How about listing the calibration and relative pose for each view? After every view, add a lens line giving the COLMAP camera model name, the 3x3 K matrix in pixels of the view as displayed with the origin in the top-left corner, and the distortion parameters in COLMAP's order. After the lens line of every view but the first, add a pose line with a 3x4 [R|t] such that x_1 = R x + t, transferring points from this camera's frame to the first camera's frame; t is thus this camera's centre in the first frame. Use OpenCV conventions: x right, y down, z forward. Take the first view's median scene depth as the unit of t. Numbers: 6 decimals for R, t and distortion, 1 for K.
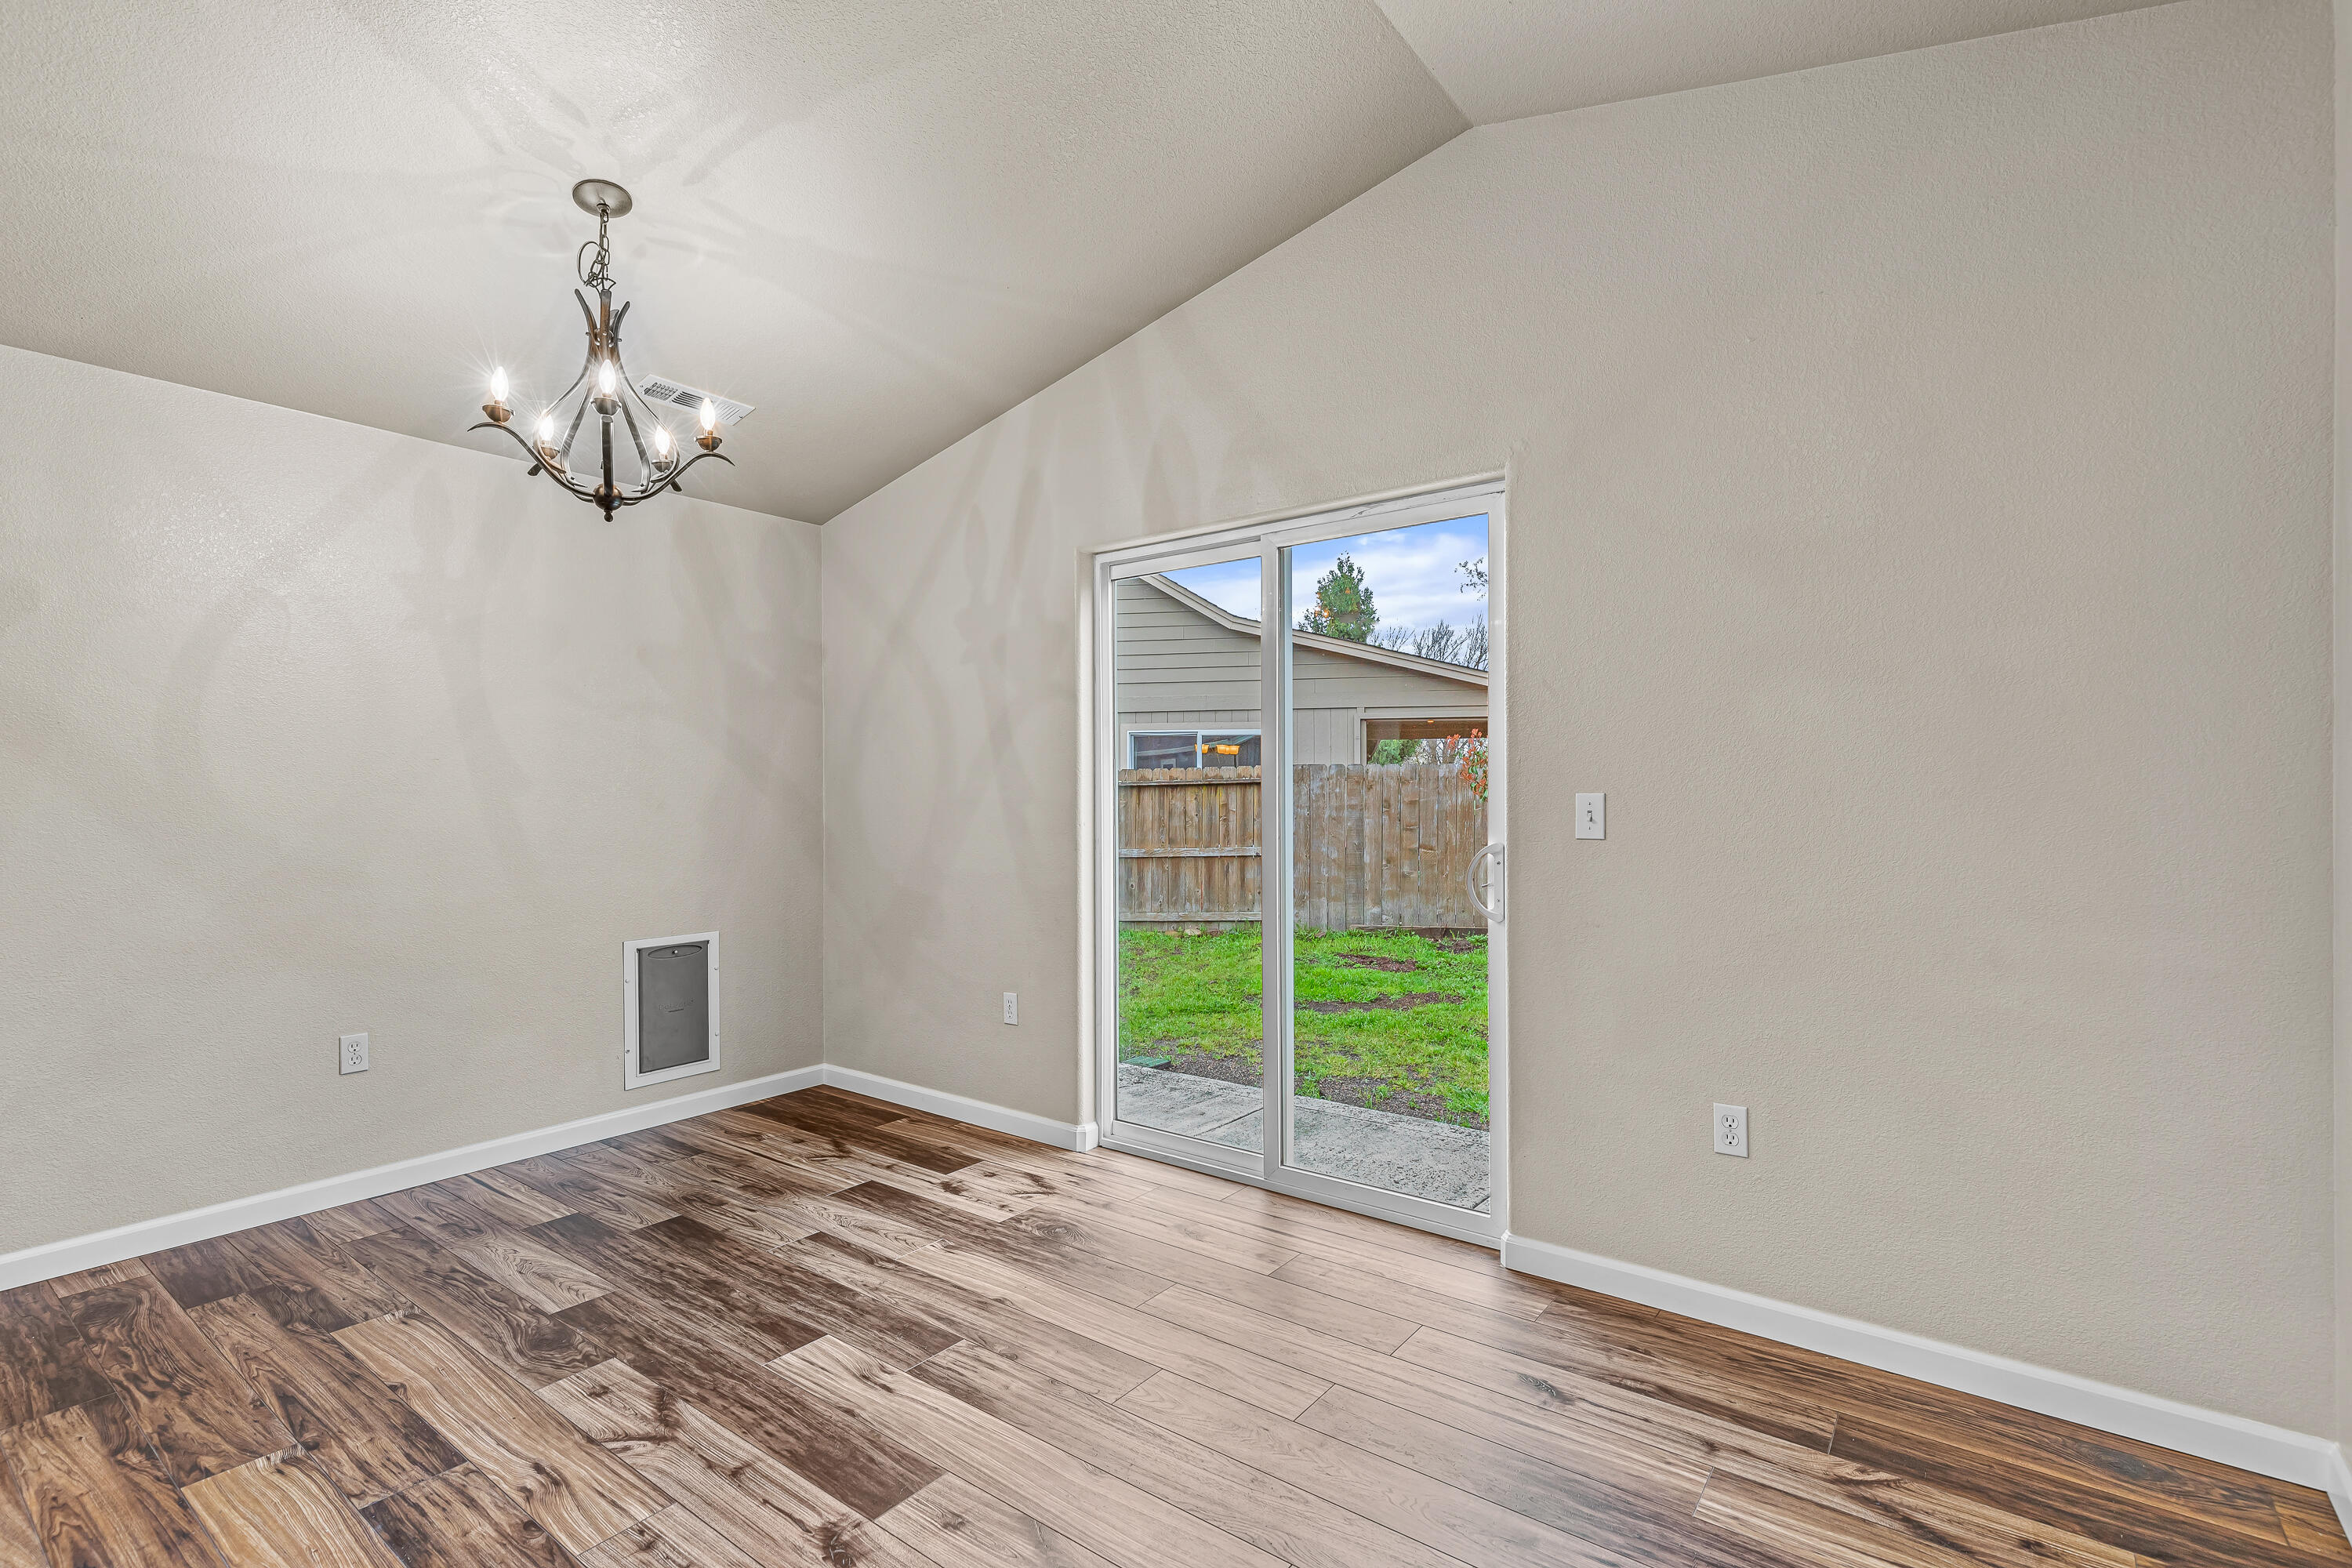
lens RADIAL K [[1080.4, 0, 1184.2], [0, 1080.4, 796.4], [0, 0, 1]] dist [0.008464, -0.000057]
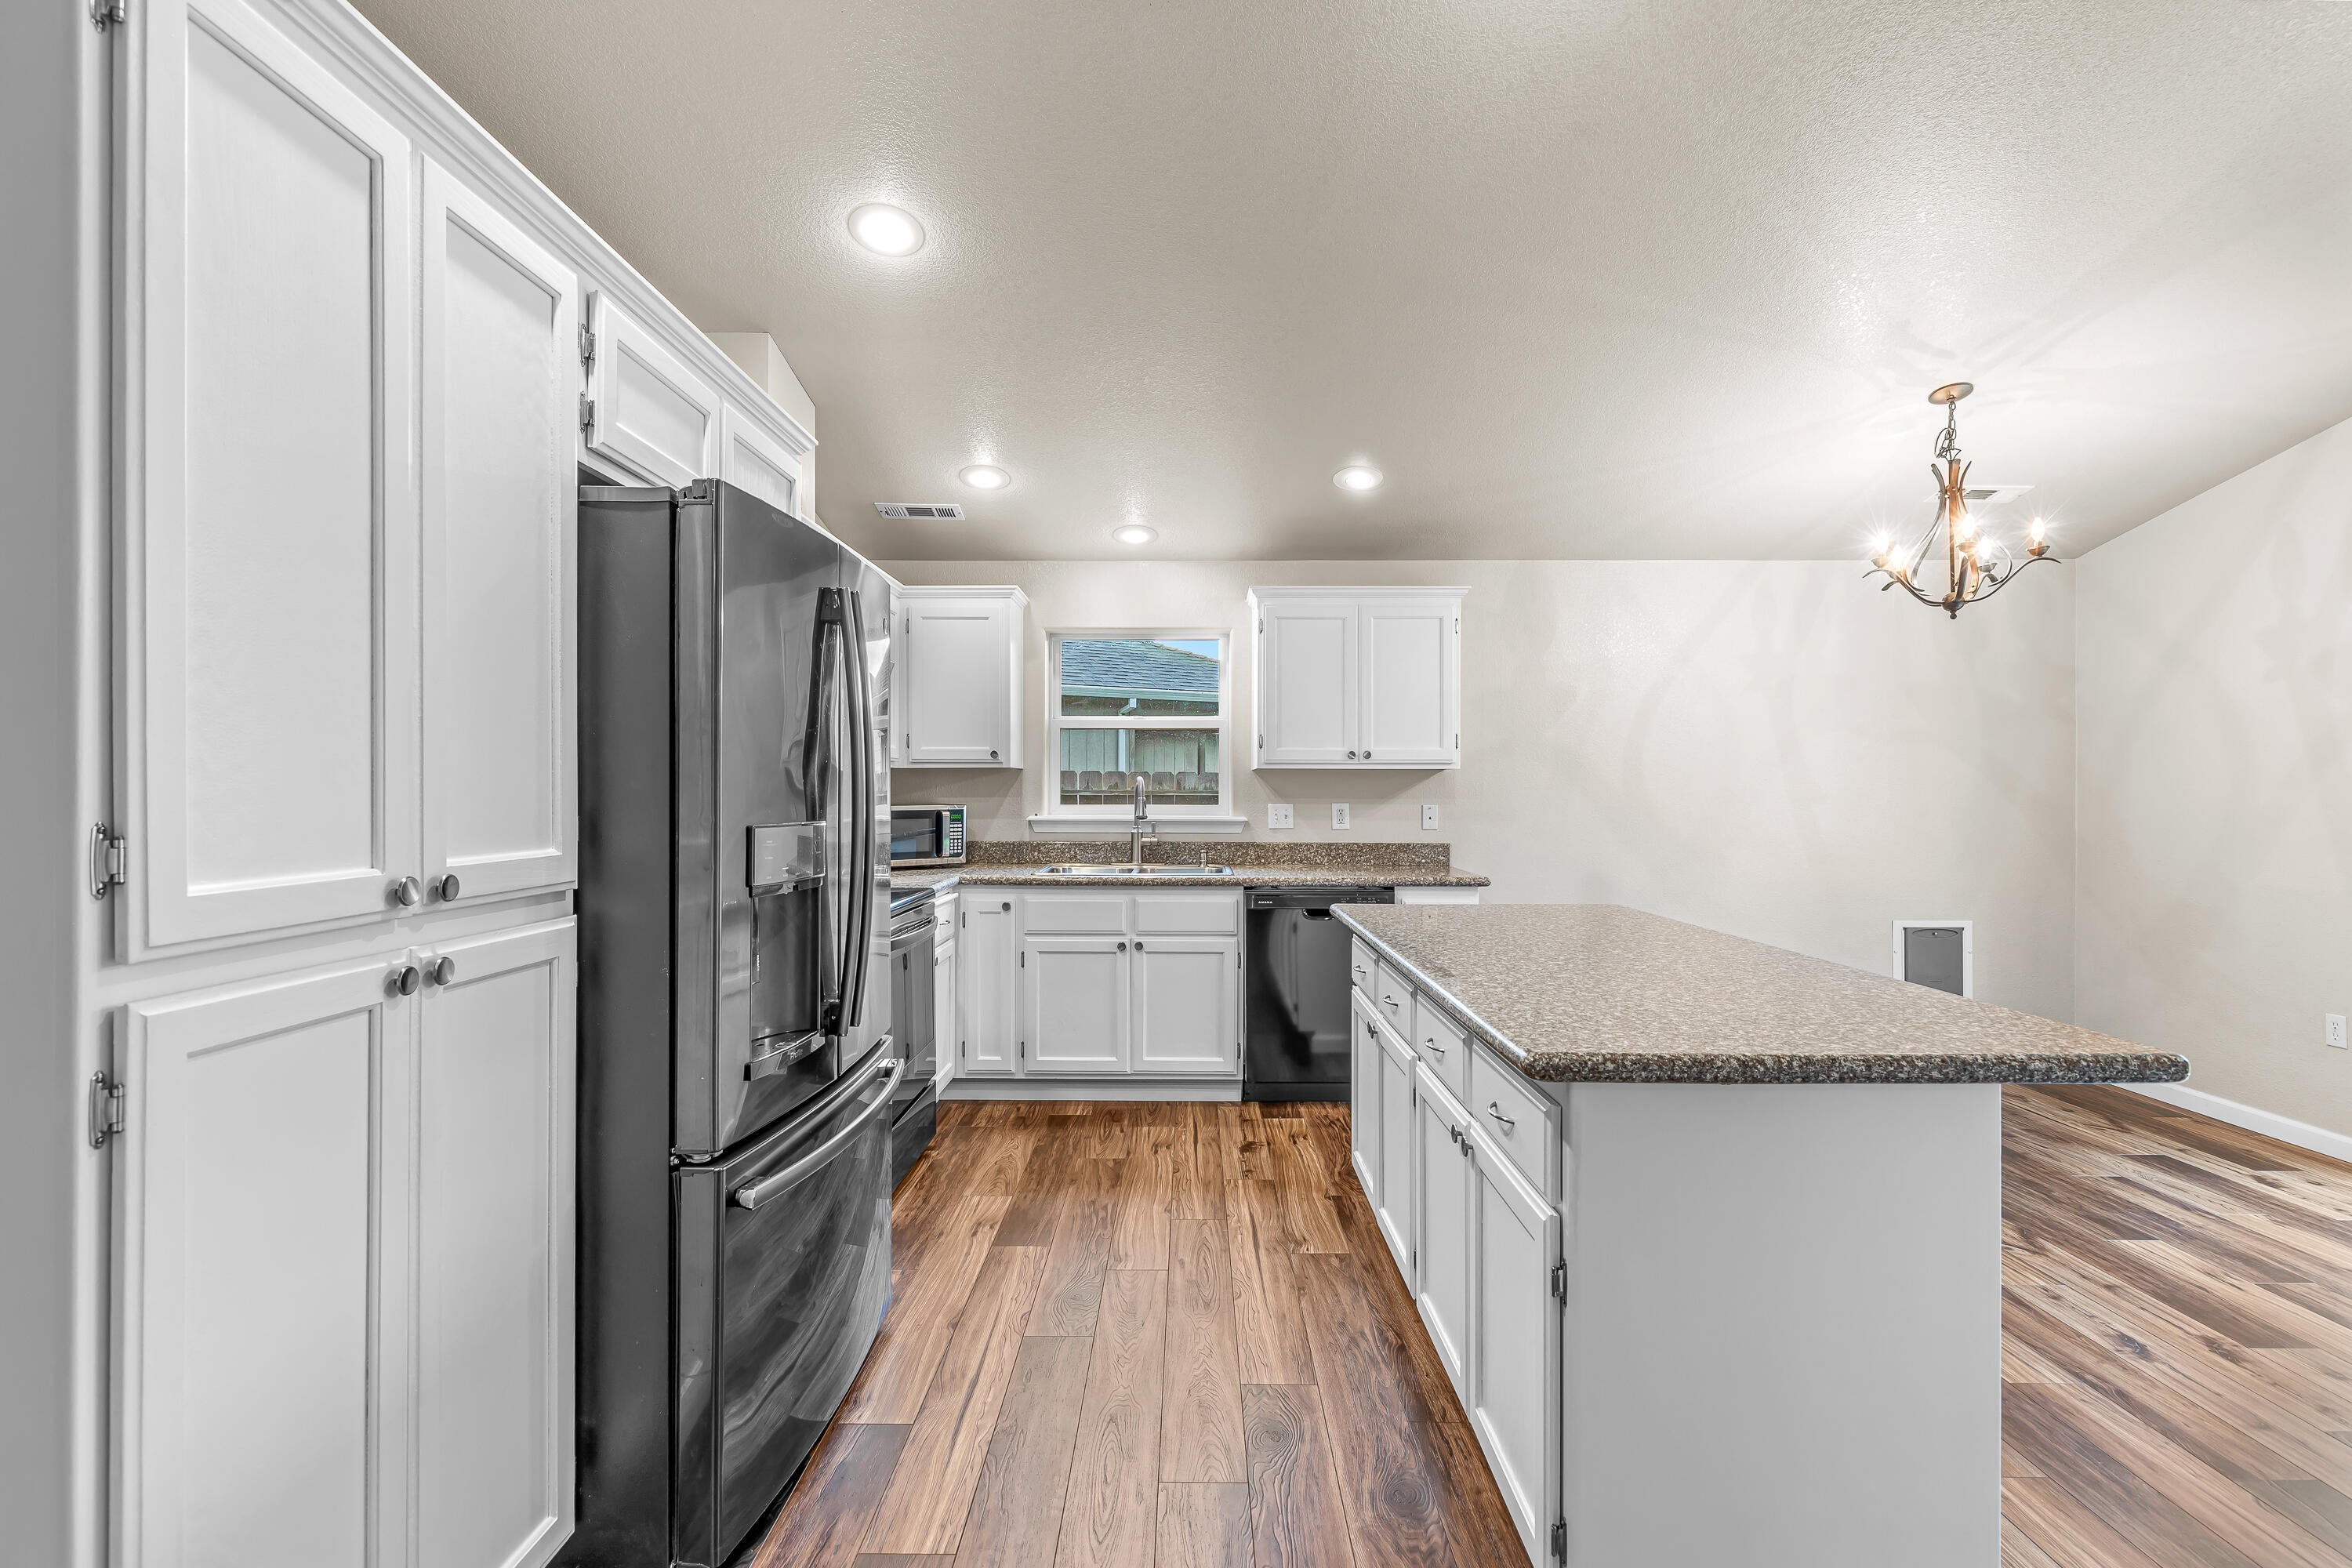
lens RADIAL K [[1074.8, 0, 1176.0], [0, 1074.8, 784.0], [0, 0, 1]] dist [0.002486, -0.001236]
pose [[0.591840, 0.003885, -0.806046, 0.002740], [-0.007590, 0.999971, -0.000753, -0.021305], [0.806020, 0.006563, 0.591853, -0.484658]]
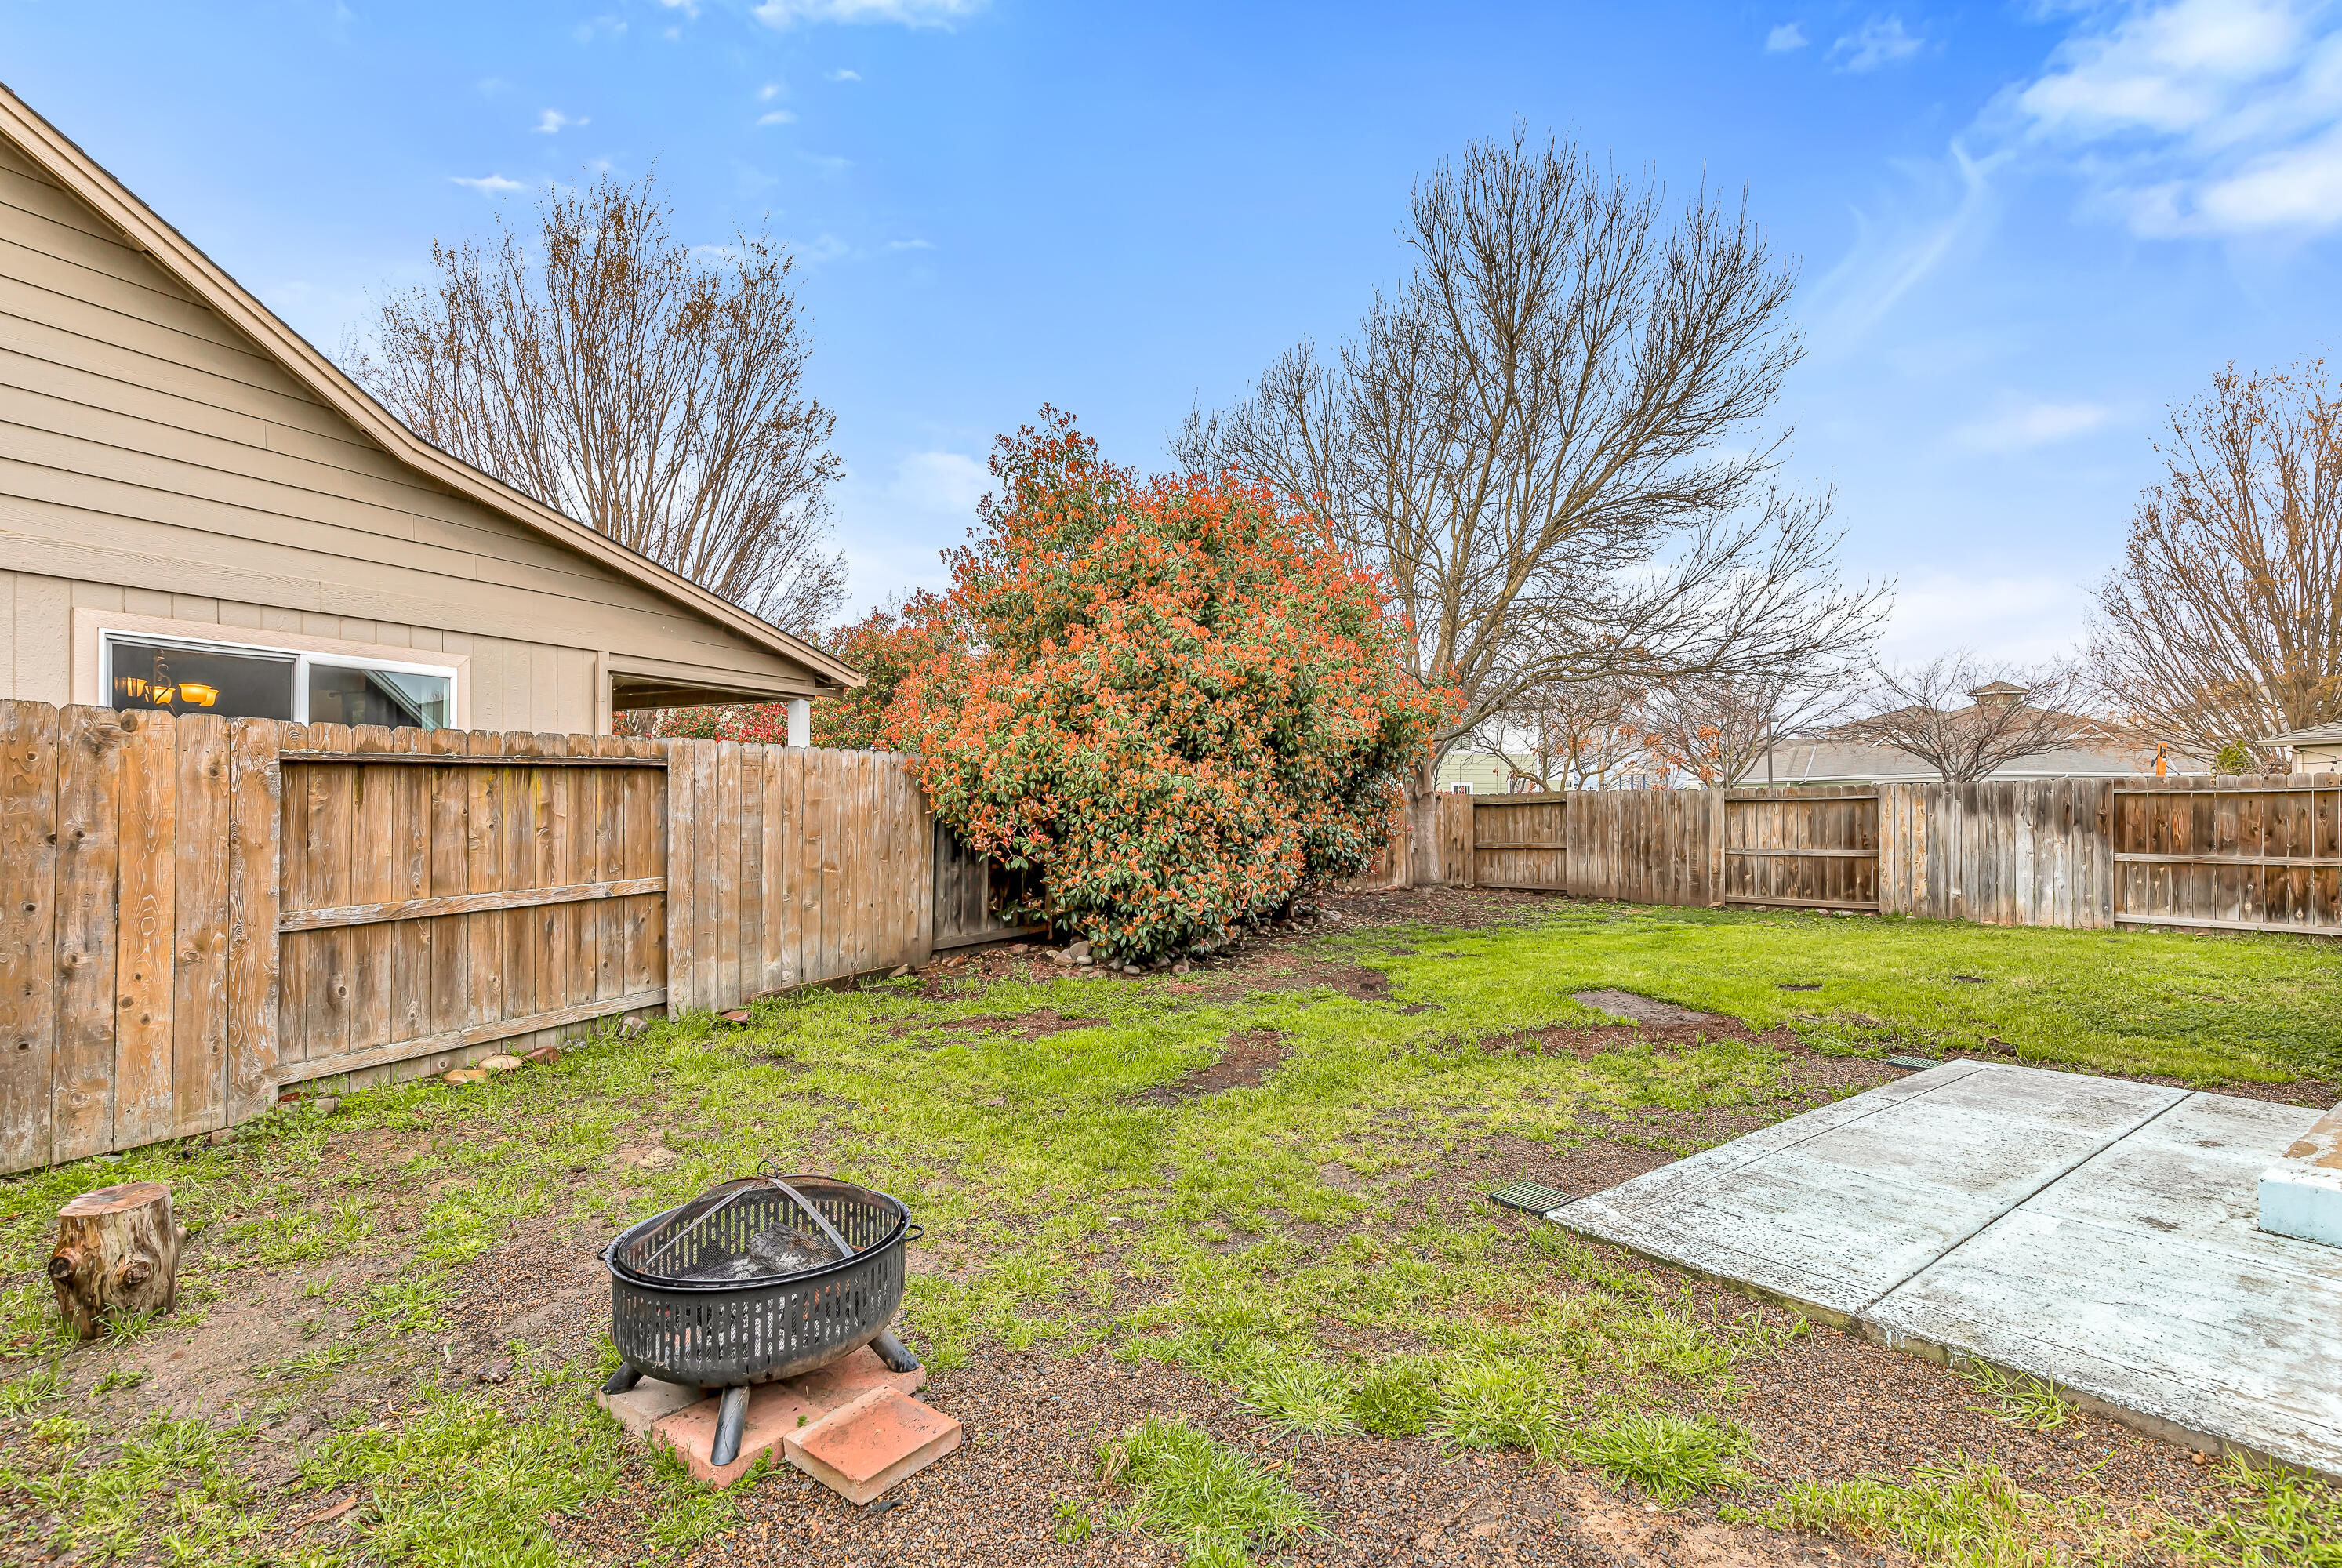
lens RADIAL K [[1101.6, 0, 1186.3], [0, 1101.6, 795.0], [0, 0, 1]] dist [0.005495, 0.000619]
pose [[0.275296, 0.011572, 0.961290, -1.338812], [0.003207, 0.999911, -0.012956, 0.036363], [-0.961354, 0.006650, 0.275234, 1.903449]]
